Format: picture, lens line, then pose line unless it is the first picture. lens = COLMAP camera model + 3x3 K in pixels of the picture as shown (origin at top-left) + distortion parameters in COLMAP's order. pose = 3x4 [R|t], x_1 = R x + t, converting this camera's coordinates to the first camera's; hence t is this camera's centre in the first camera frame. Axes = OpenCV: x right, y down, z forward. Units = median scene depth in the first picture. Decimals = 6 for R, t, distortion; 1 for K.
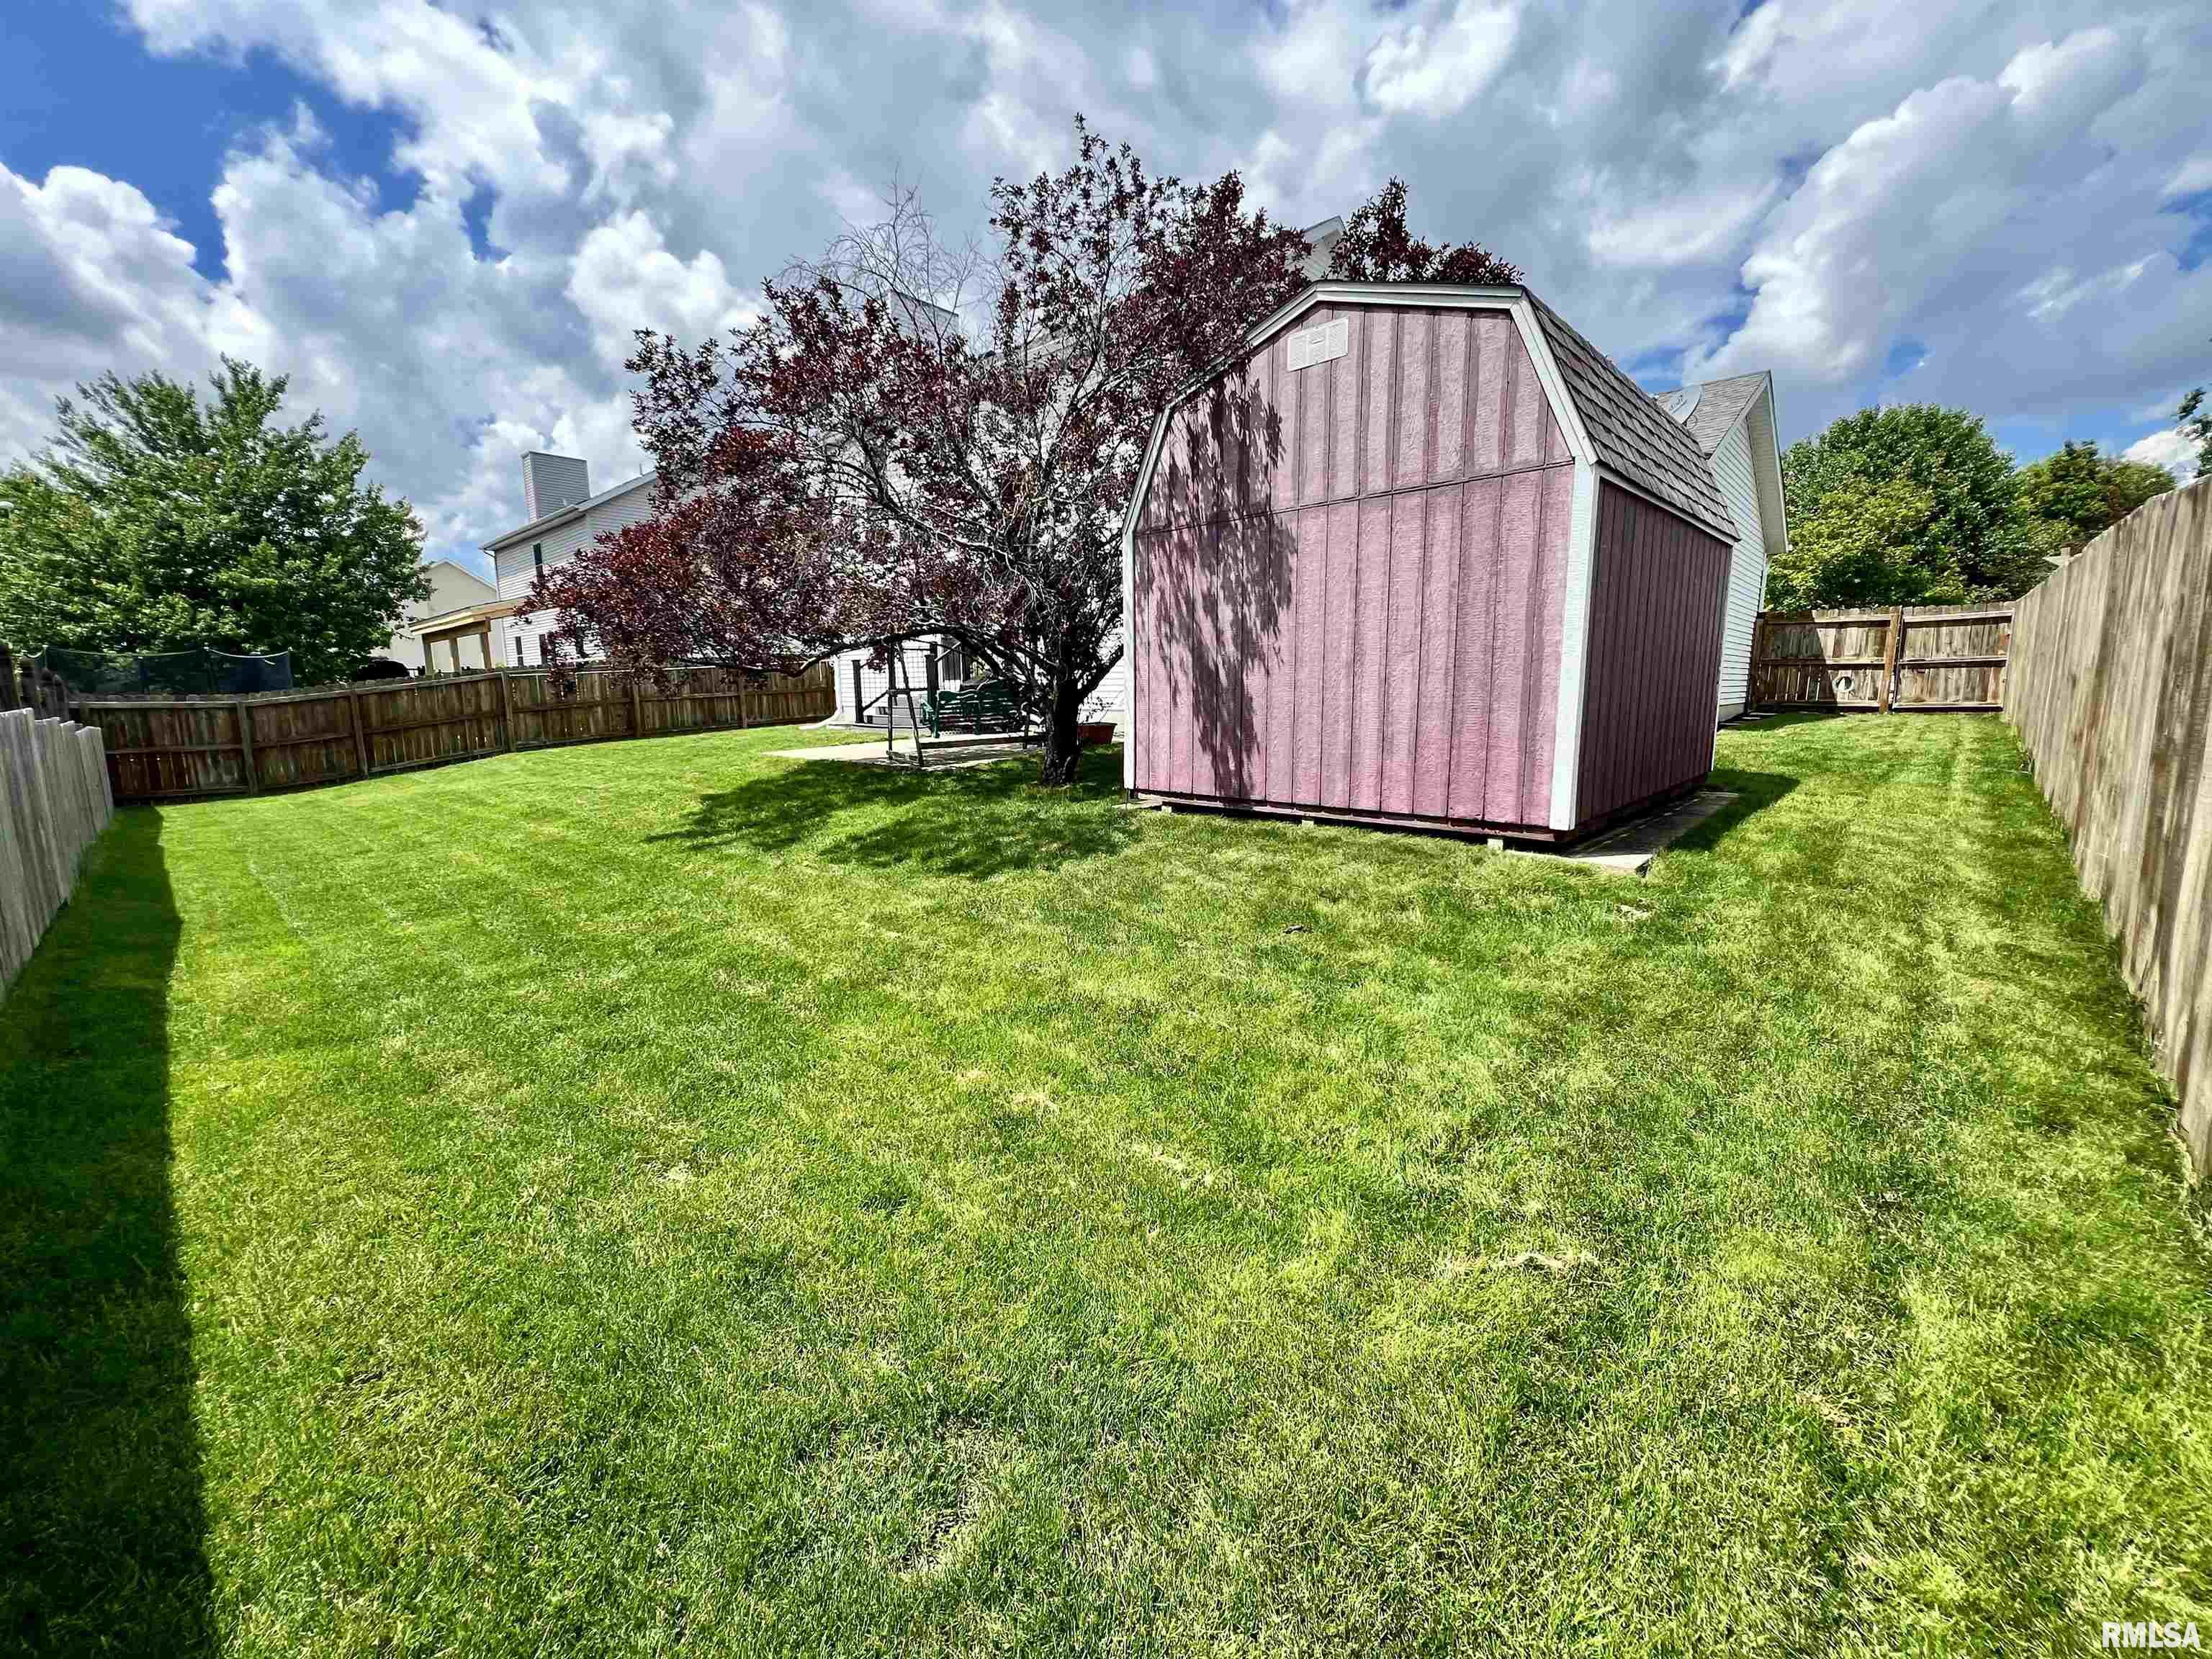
lens RADIAL K [[894.1, 0, 1106.0], [0, 894.1, 829.5], [0, 0, 1]] dist [-0.000017, 0.000030]
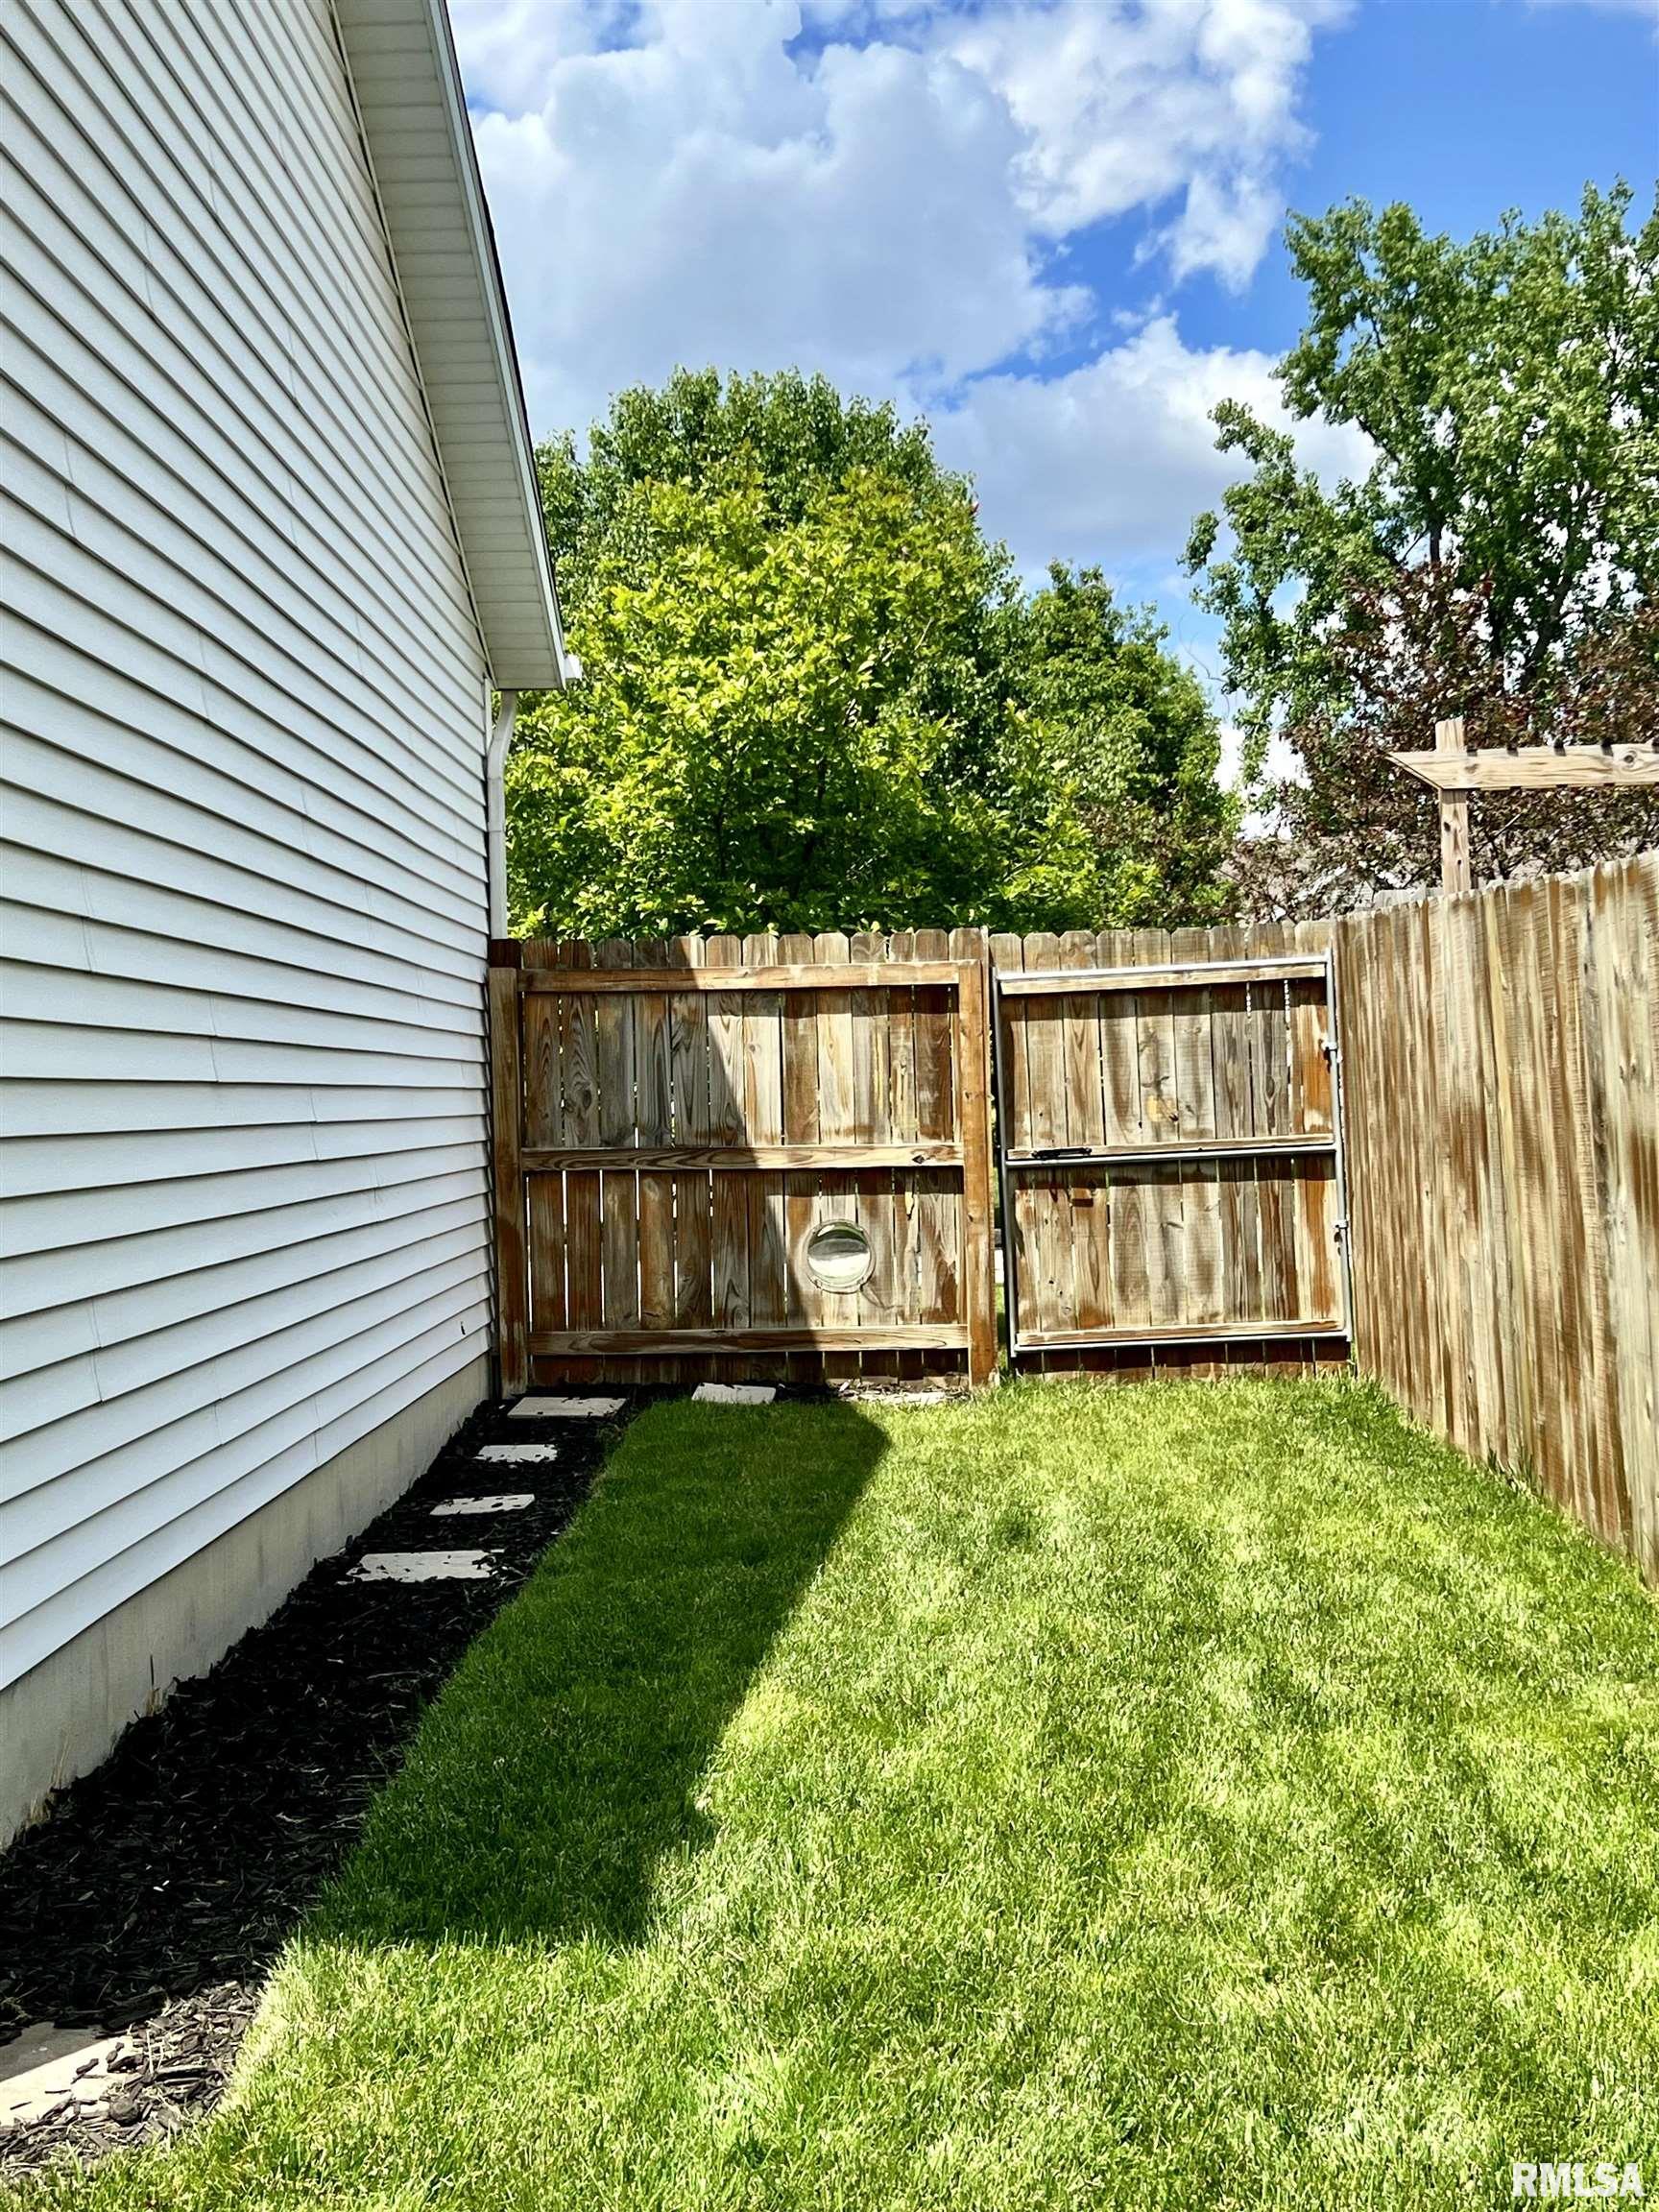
lens RADIAL K [[2585.8, 0, 829.5], [0, 2585.8, 1106.0], [0, 0, 1]] dist [-0.002783, -0.000757]
pose [[0.738908, -0.018452, 0.673553, 0.390509], [0.129902, 0.984773, -0.115529, -0.127315], [-0.661166, 0.172862, 0.730054, 0.526312]]
